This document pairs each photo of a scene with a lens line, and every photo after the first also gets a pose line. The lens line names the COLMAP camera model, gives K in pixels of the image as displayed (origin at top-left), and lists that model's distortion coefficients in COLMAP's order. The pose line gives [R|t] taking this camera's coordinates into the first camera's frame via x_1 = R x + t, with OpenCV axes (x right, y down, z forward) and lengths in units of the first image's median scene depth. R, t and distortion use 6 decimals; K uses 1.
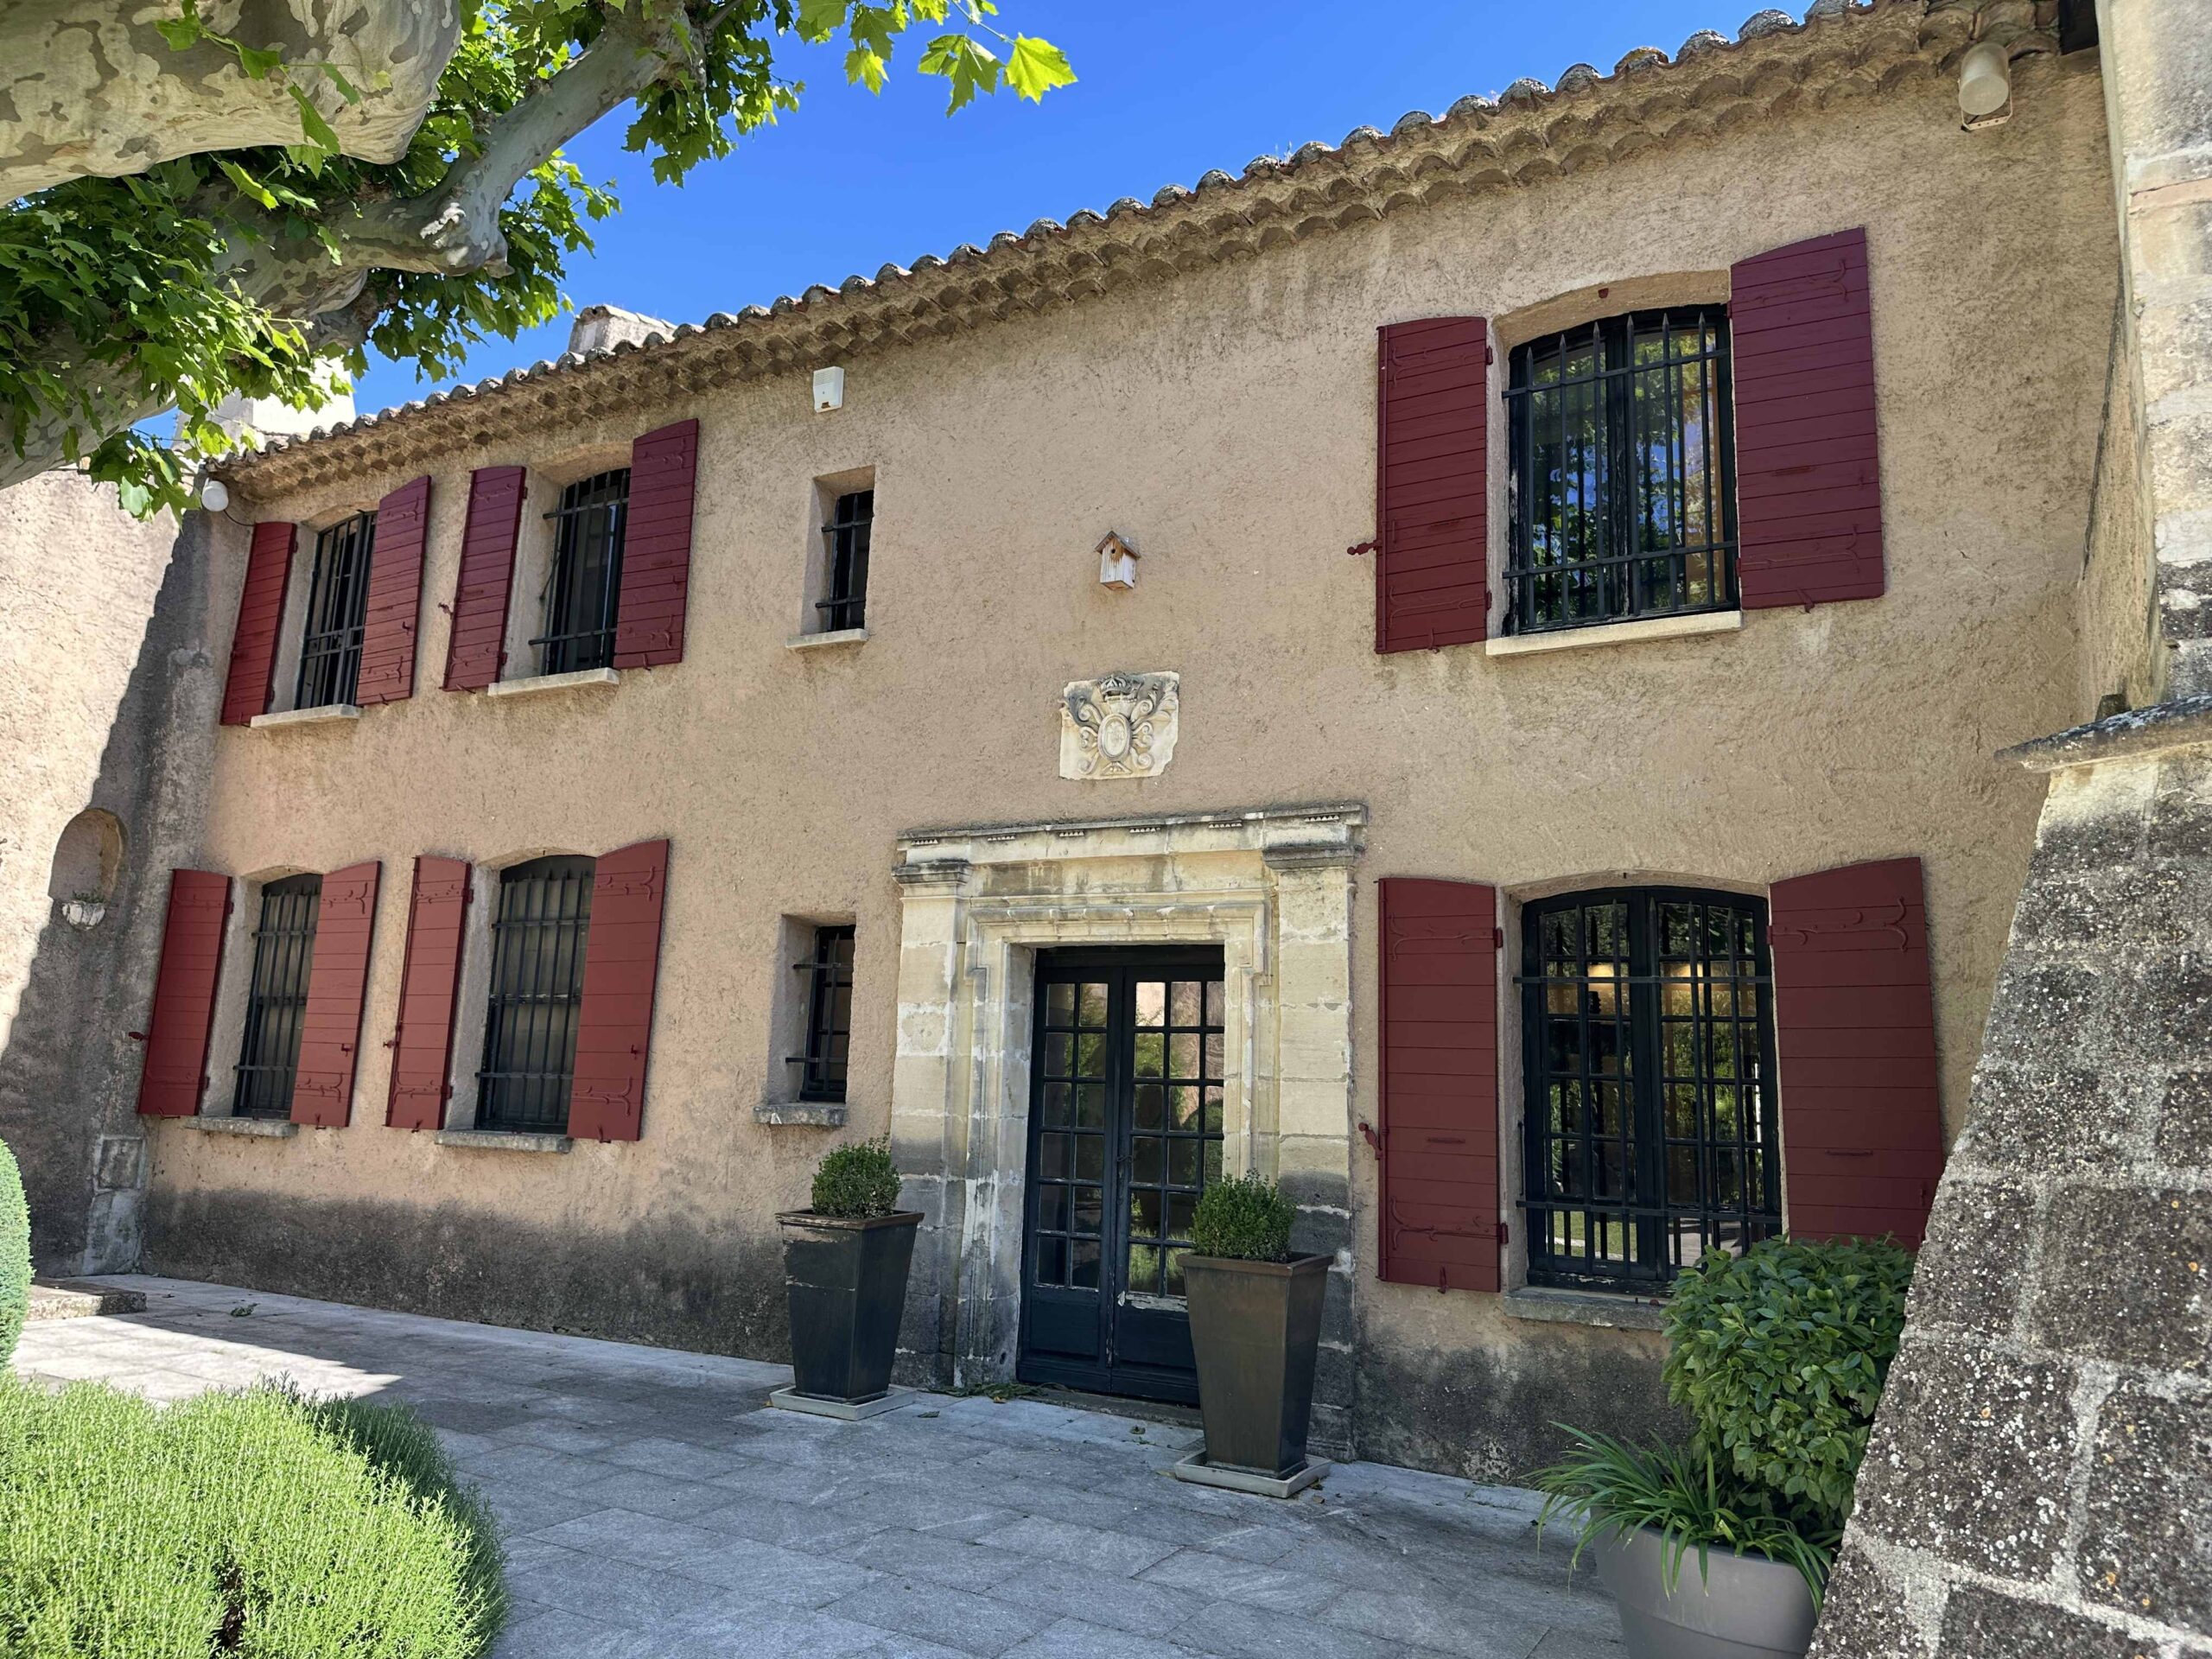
lens RADIAL K [[1562.1, 0, 1106.0], [0, 1562.1, 829.5], [0, 0, 1]] dist [0.006325, -0.005954]
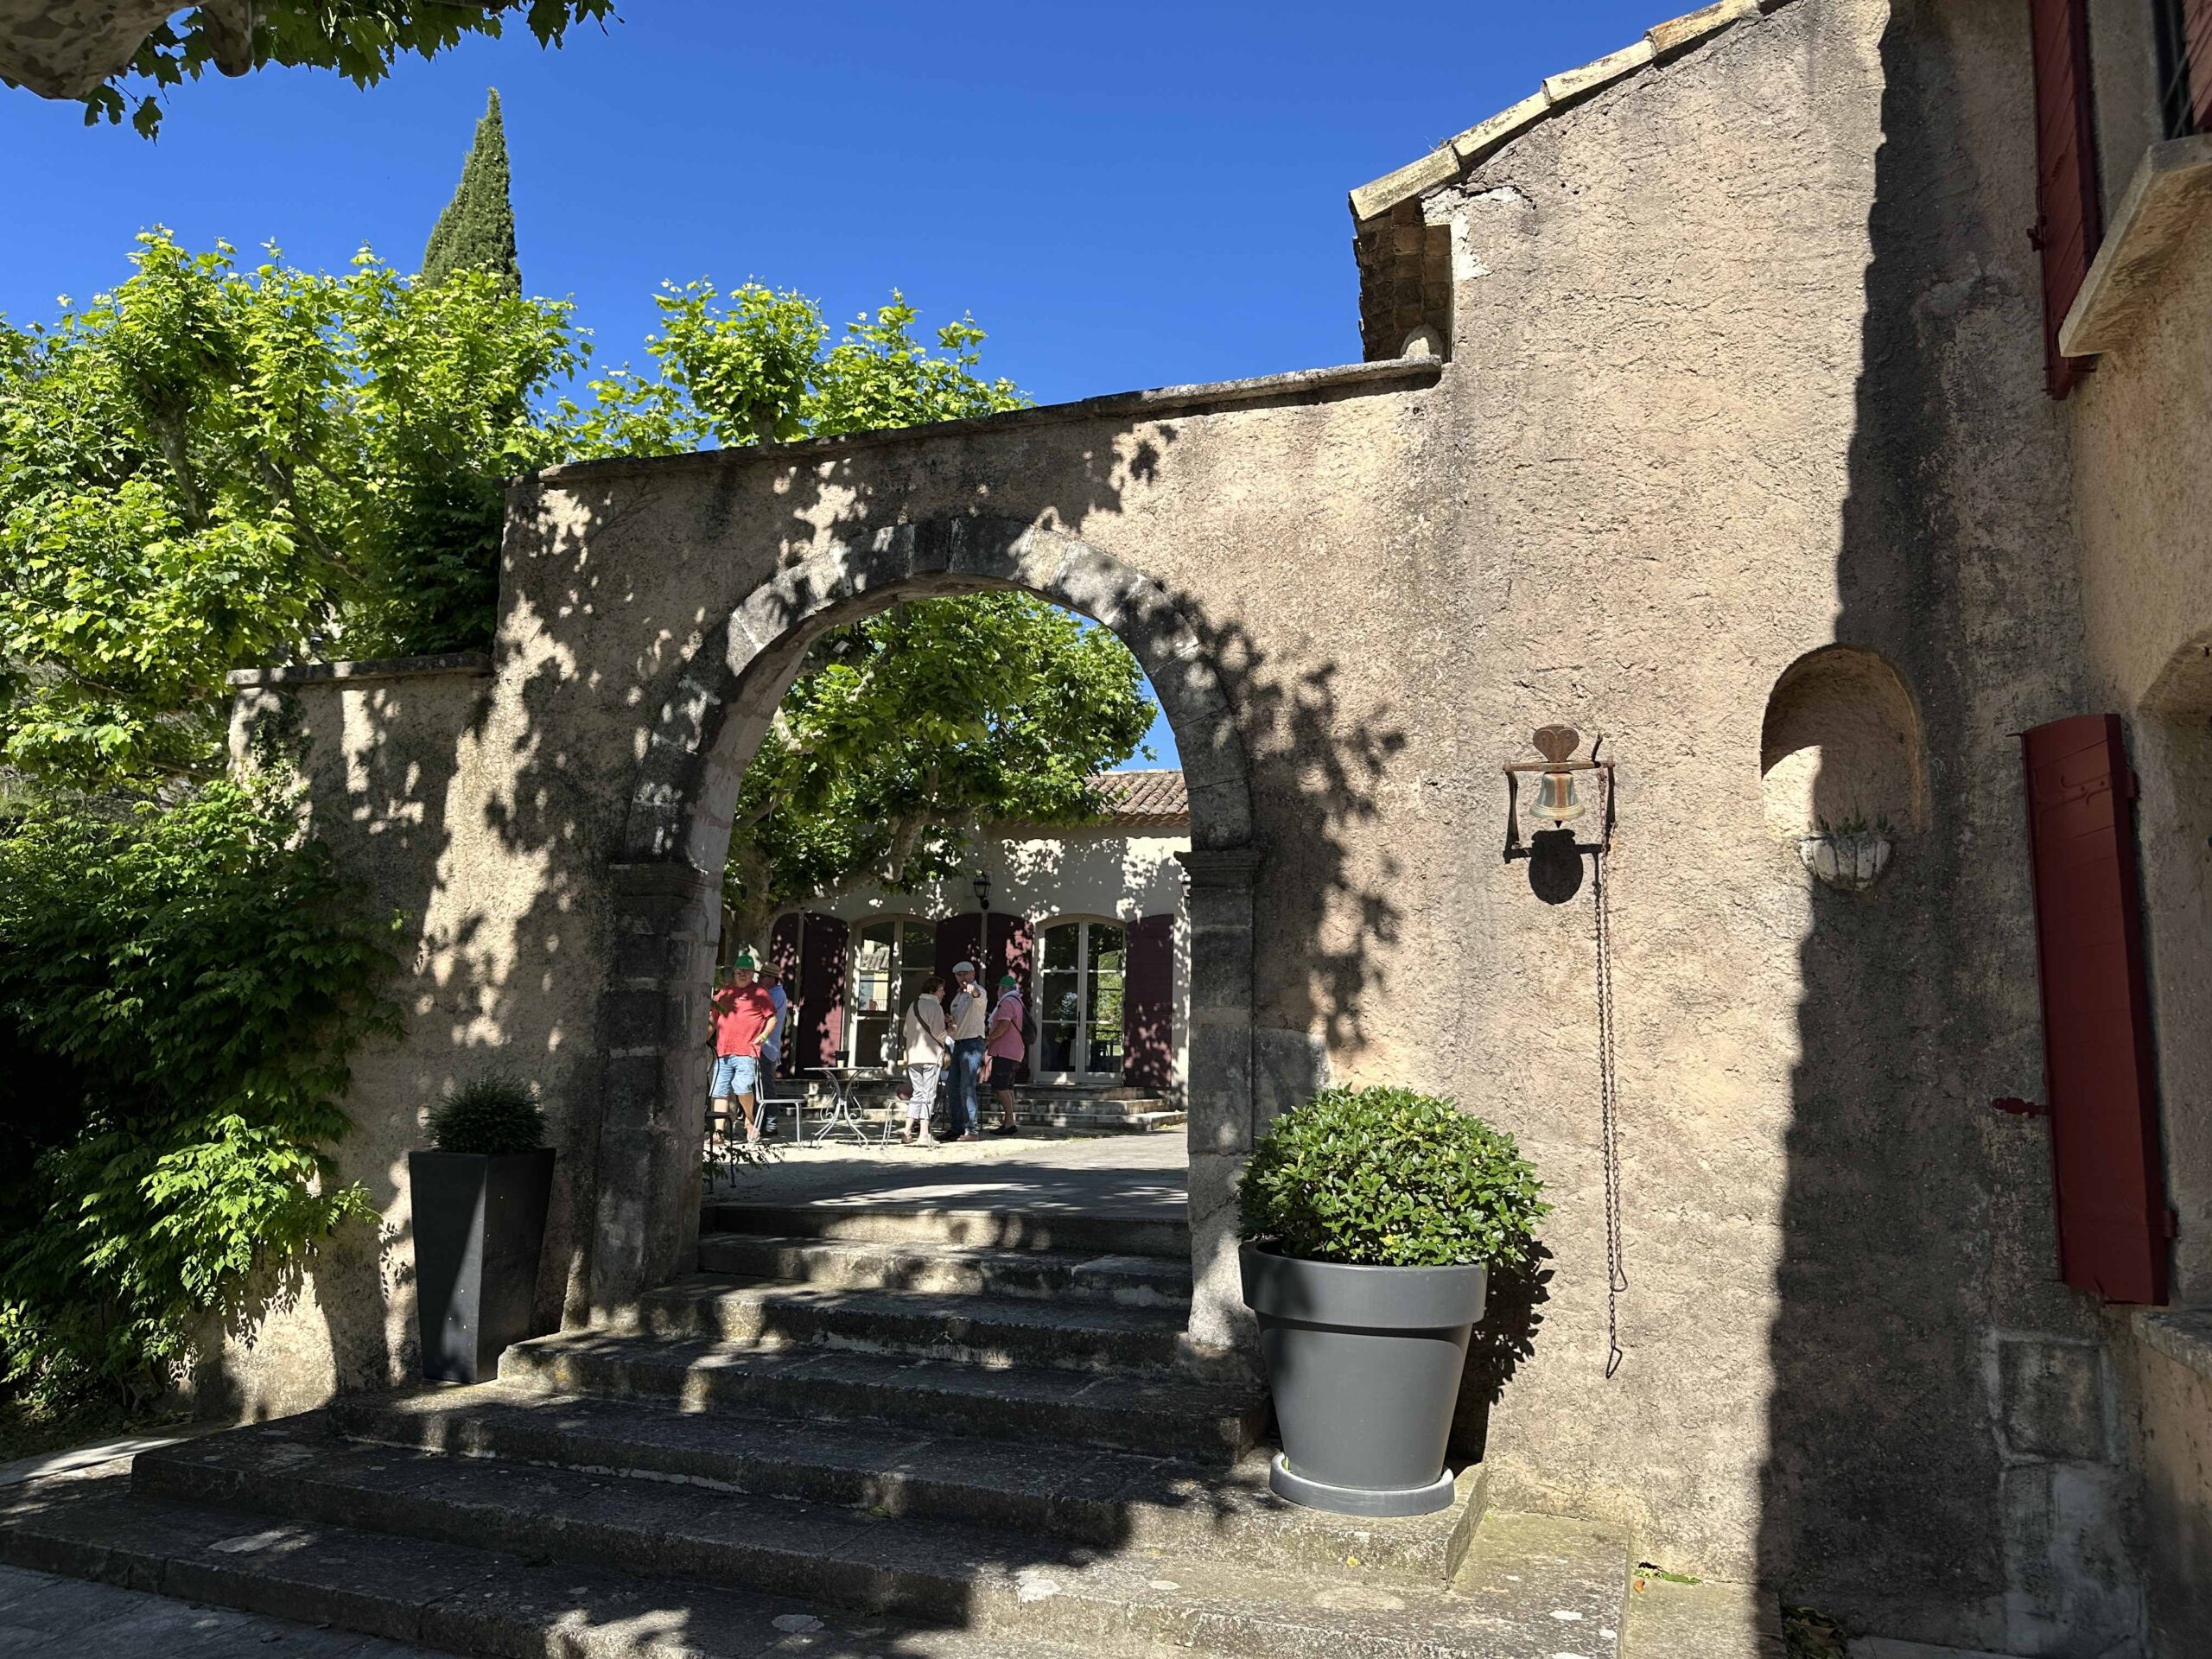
lens RADIAL K [[1562.1, 0, 1106.0], [0, 1562.1, 829.5], [0, 0, 1]] dist [0.006325, -0.005954]
pose [[0.155637, -0.197190, -0.967933, -0.161001], [0.153566, 0.972790, -0.173487, 0.070103], [0.975805, -0.121641, 0.181683, 0.511290]]
